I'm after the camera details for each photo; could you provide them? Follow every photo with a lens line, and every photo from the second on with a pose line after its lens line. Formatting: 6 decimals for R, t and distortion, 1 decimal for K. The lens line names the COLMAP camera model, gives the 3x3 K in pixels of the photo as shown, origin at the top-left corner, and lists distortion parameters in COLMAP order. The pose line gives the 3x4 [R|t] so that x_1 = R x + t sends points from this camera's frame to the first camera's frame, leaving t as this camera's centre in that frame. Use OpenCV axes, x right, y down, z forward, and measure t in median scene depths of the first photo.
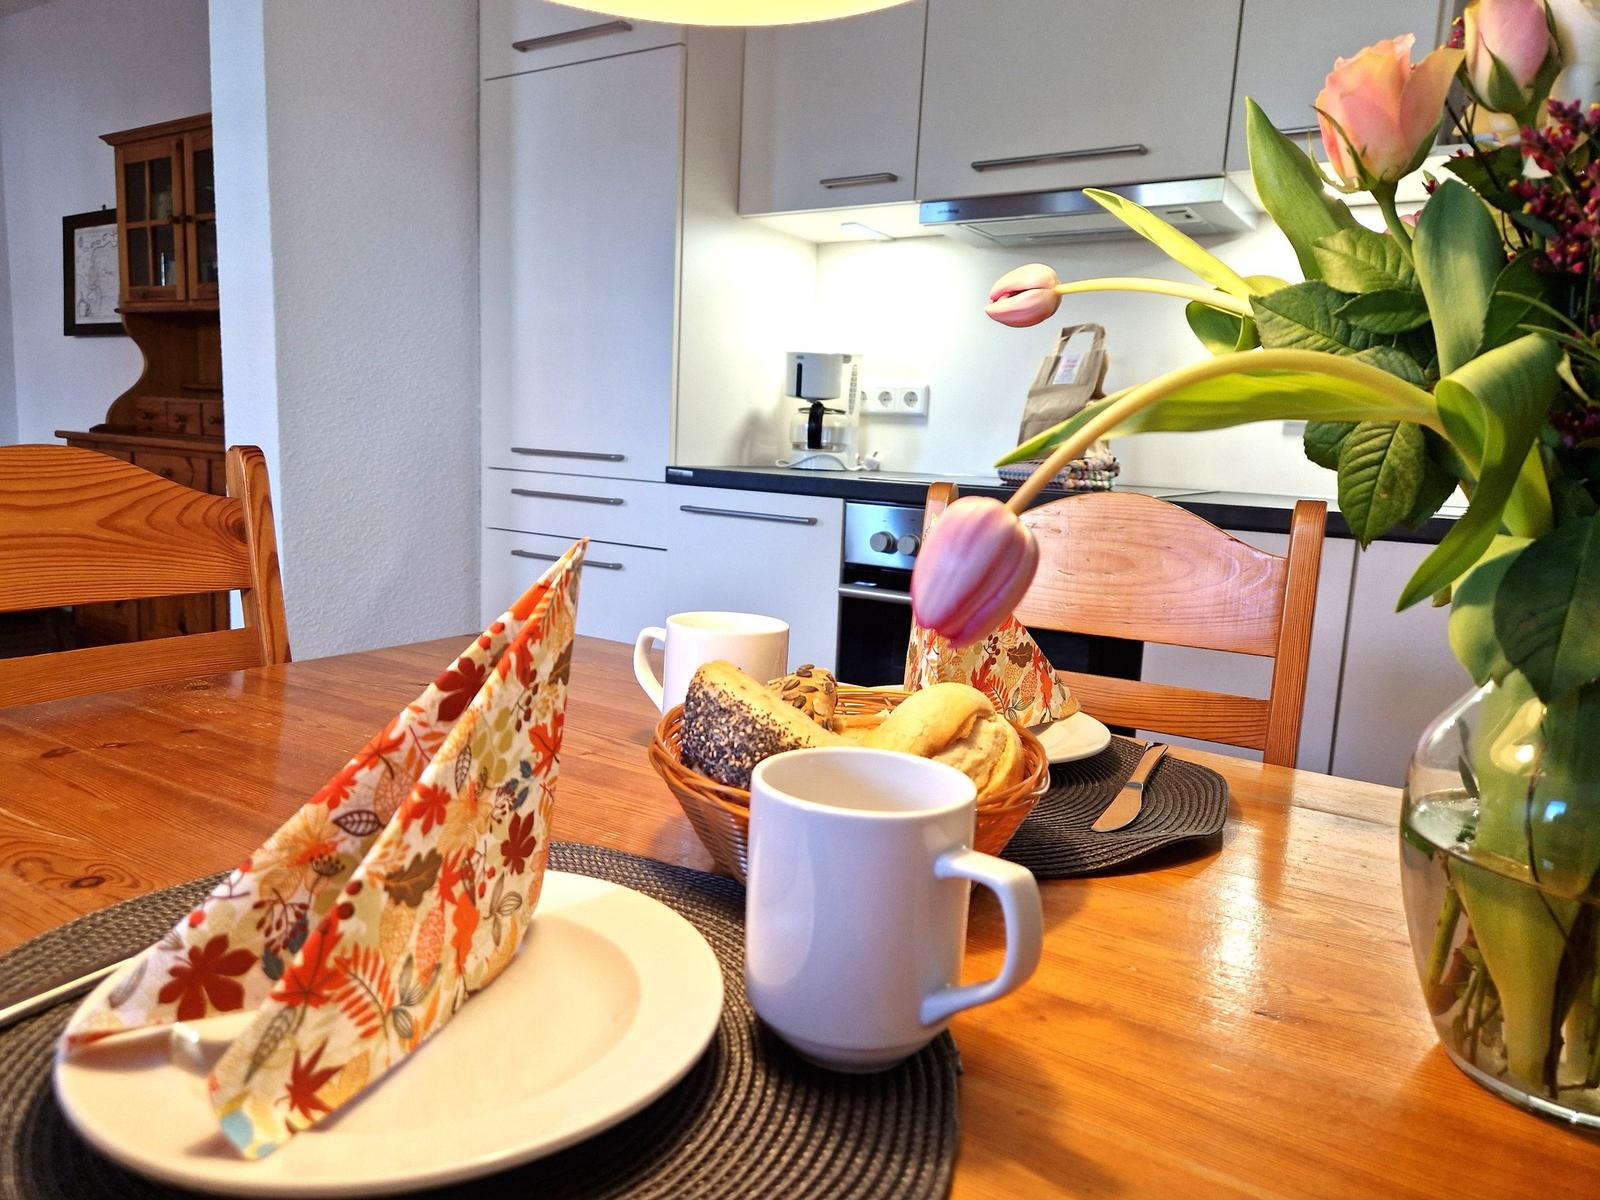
lens RADIAL K [[1081.6, 0, 790.5], [0, 1081.6, 600.3], [0, 0, 1]] dist [0.082339, -0.068405]
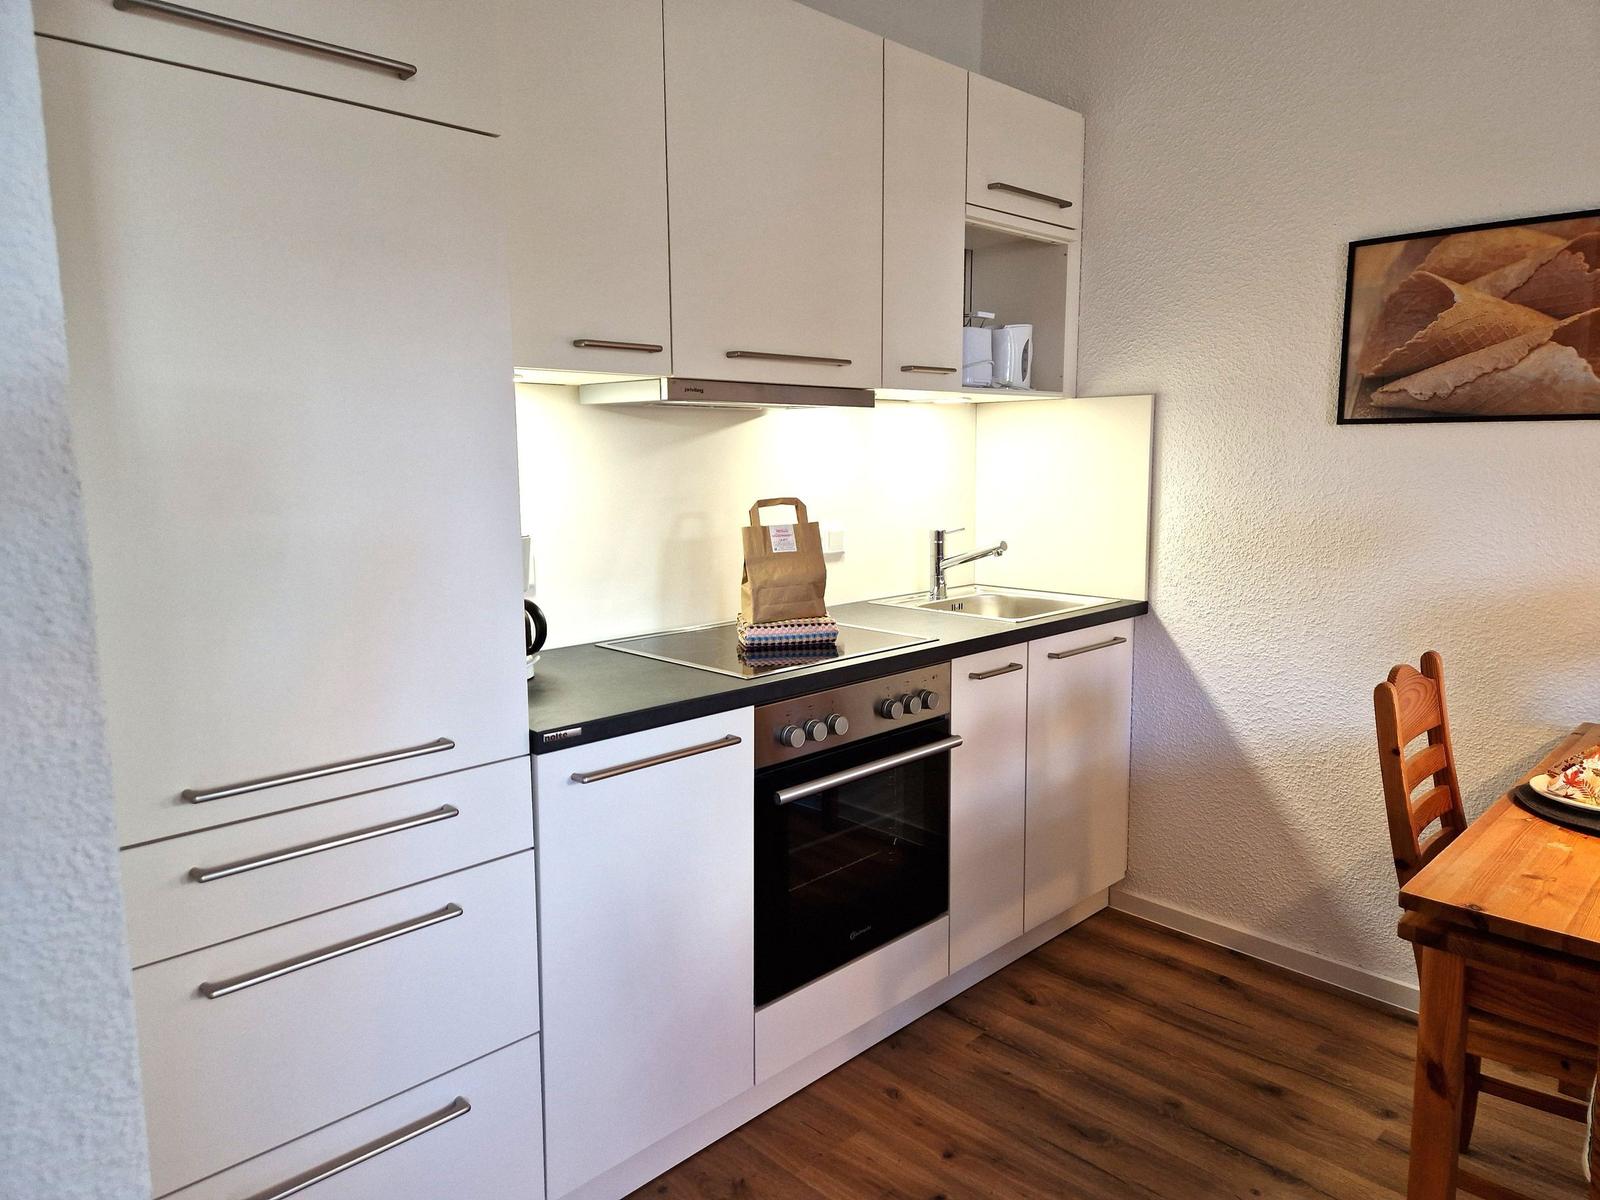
lens RADIAL K [[1059.5, 0, 807.9], [0, 1059.5, 590.9], [0, 0, 1]] dist [0.080244, -0.073116]
pose [[0.204758, -0.177067, 0.962664, -0.788337], [0.160403, 0.976276, 0.145453, -0.310148], [-0.965580, 0.124632, 0.228302, 0.727251]]
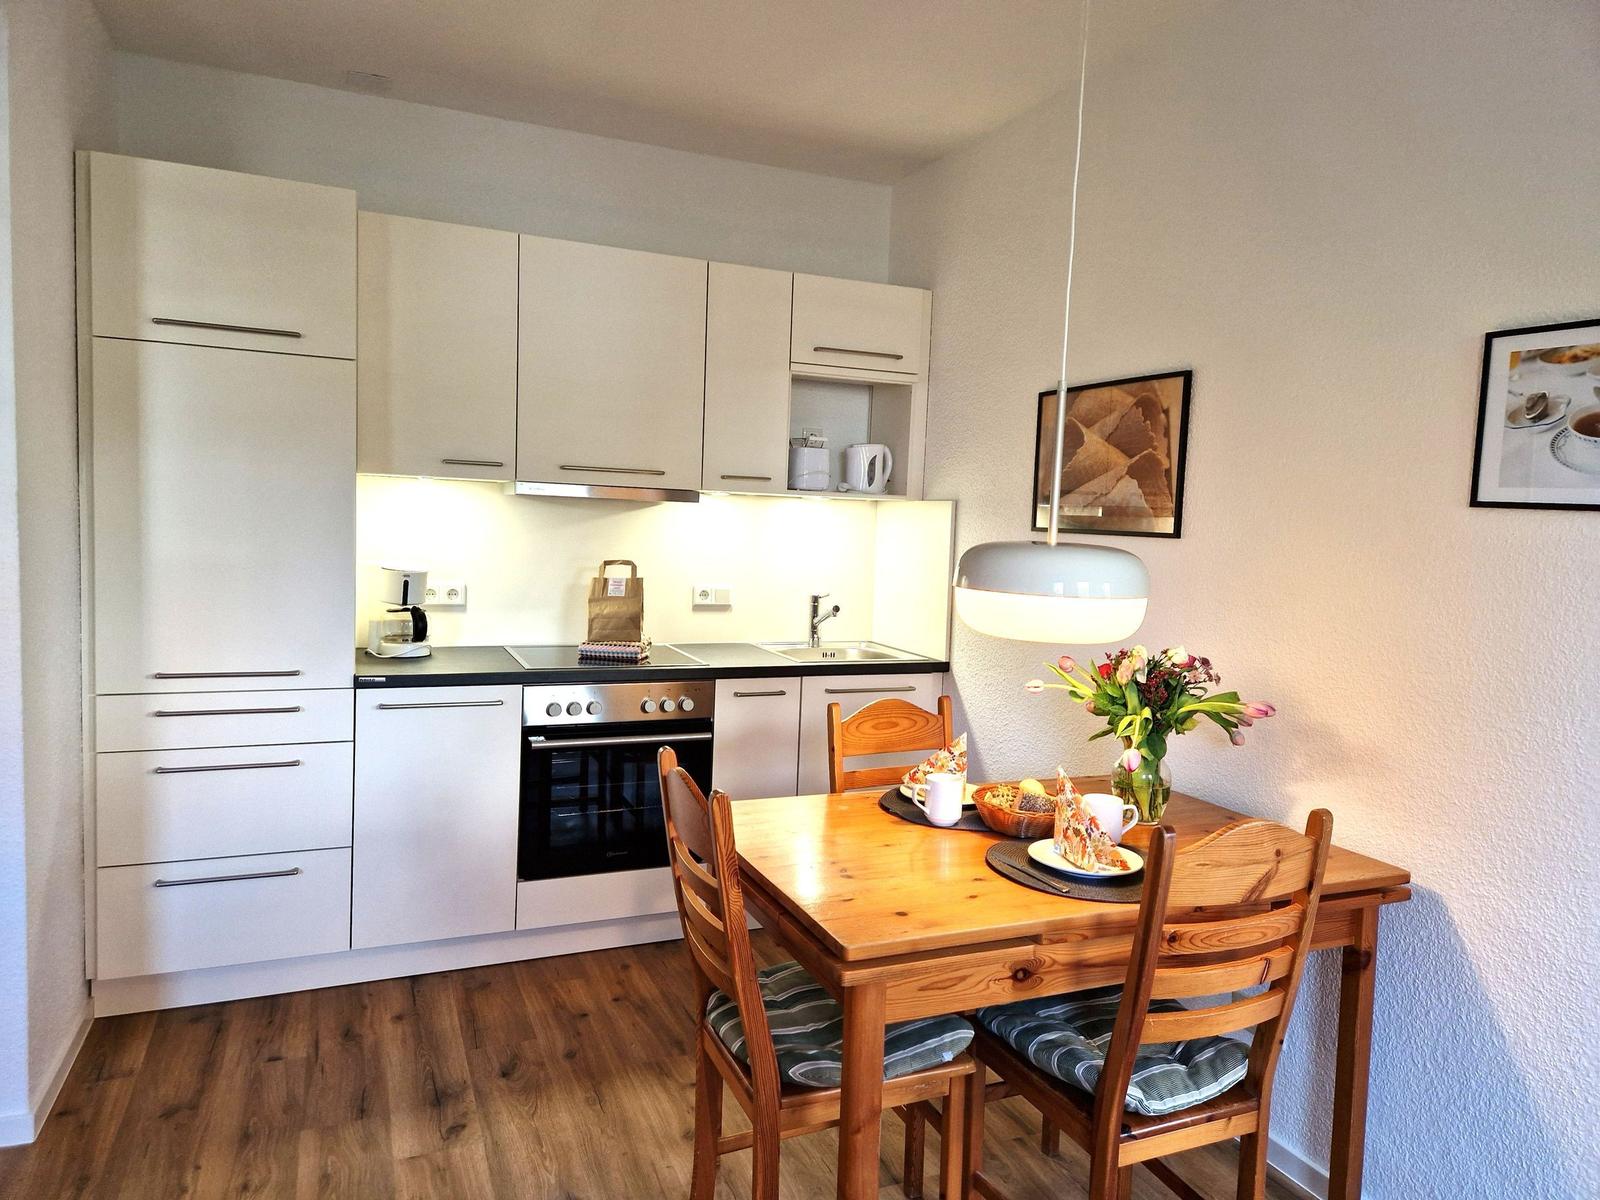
lens RADIAL K [[1059.5, 0, 807.9], [0, 1059.5, 590.9], [0, 0, 1]] dist [0.080244, -0.073116]
pose [[0.556434, -0.084041, 0.826631, -0.923823], [0.110725, 0.993498, 0.026473, -0.214494], [-0.823481, 0.076798, 0.562122, -0.158346]]
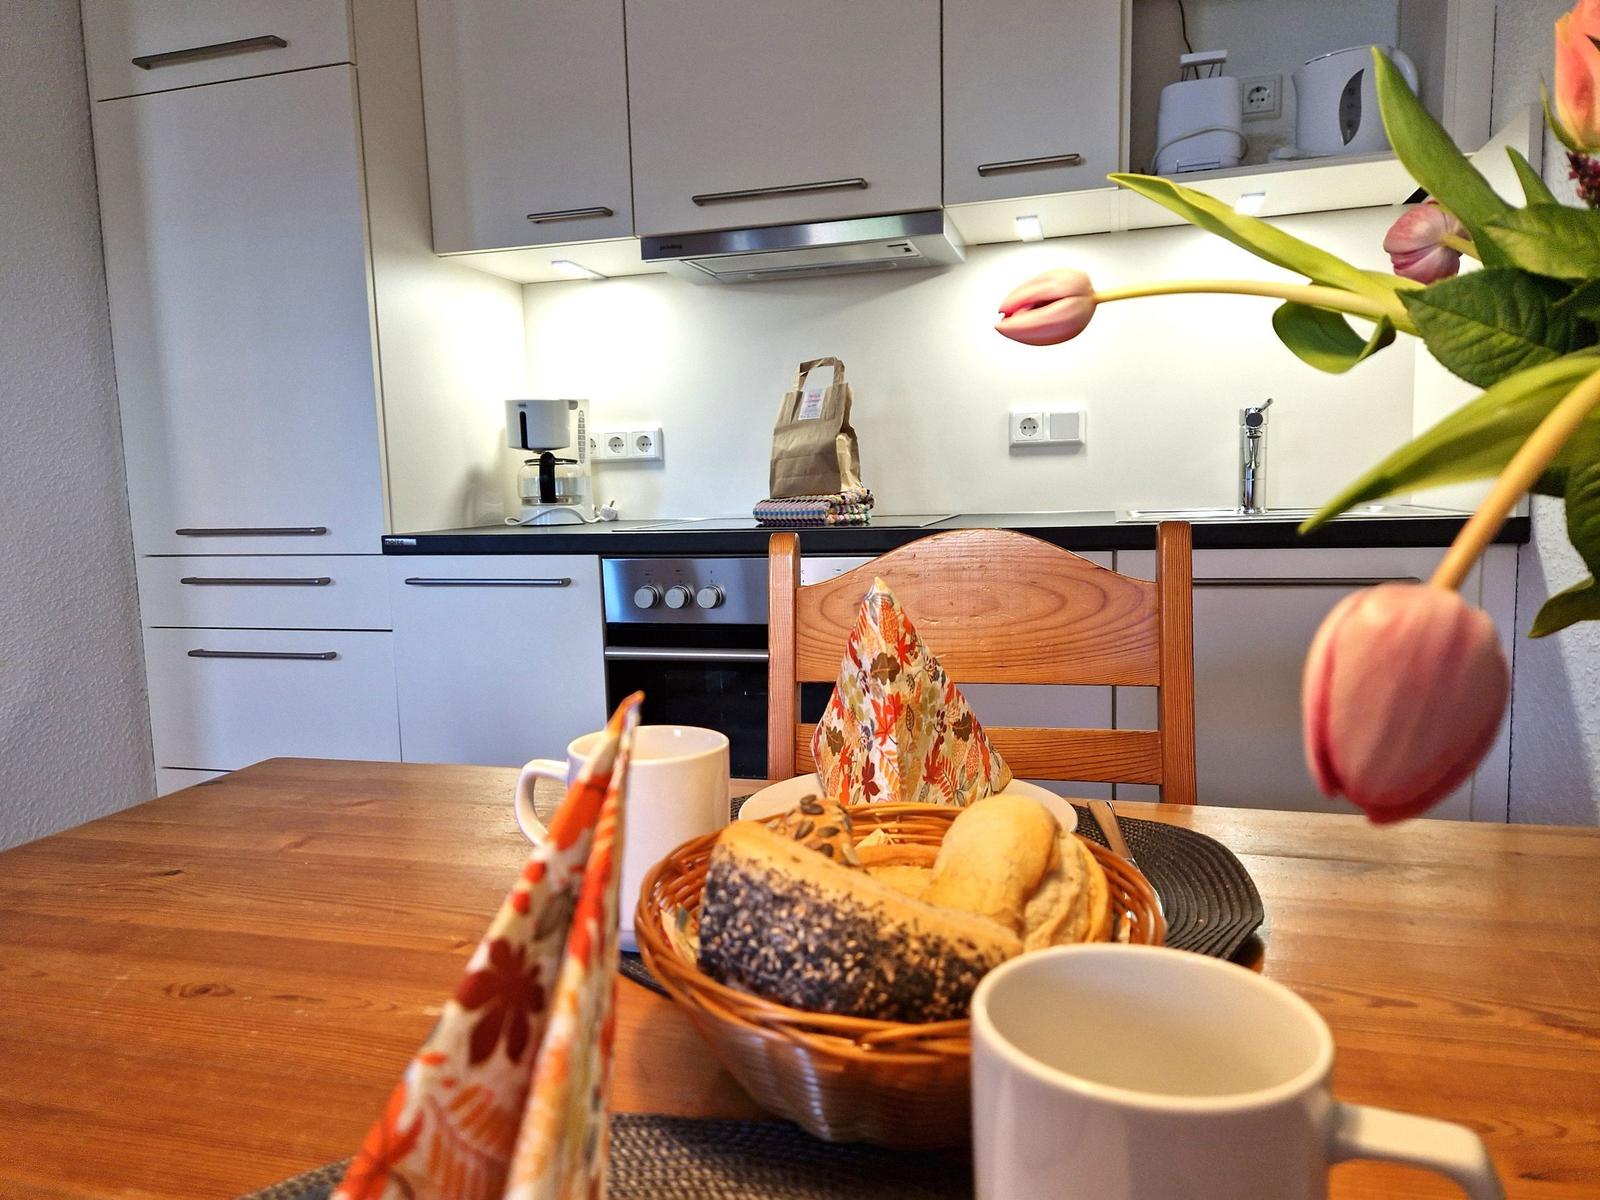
lens RADIAL K [[1081.6, 0, 790.5], [0, 1081.6, 600.3], [0, 0, 1]] dist [0.082339, -0.068405]
pose [[0.955531, -0.104391, 0.275795, -0.052451], [0.114563, 0.993194, -0.020986, -0.017074], [-0.271727, 0.051649, 0.960987, 0.071143]]
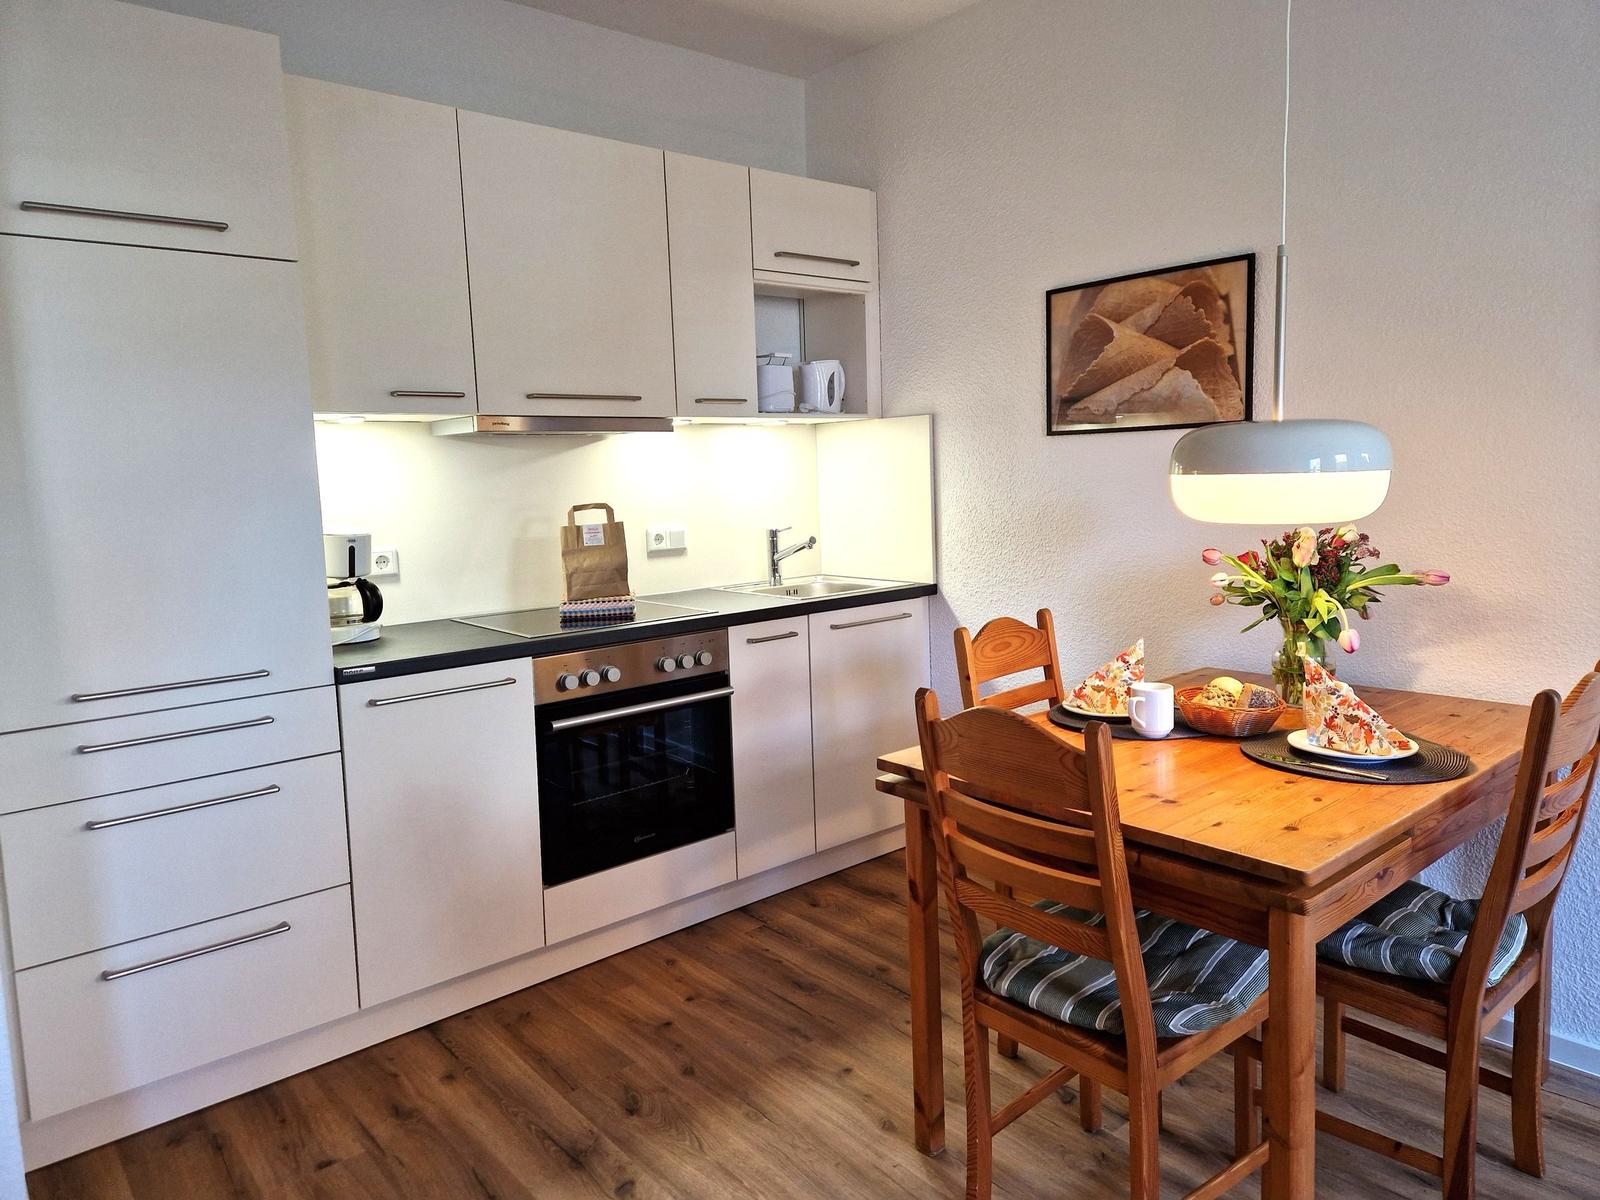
lens RADIAL K [[1059.1, 0, 812.7], [0, 1059.1, 577.3], [0, 0, 1]] dist [0.077673, -0.071194]
pose [[0.280018, -0.155024, 0.947395, -0.995498], [0.187734, 0.976664, 0.104325, -0.246854], [-0.941460, 0.148645, 0.302586, 0.306541]]
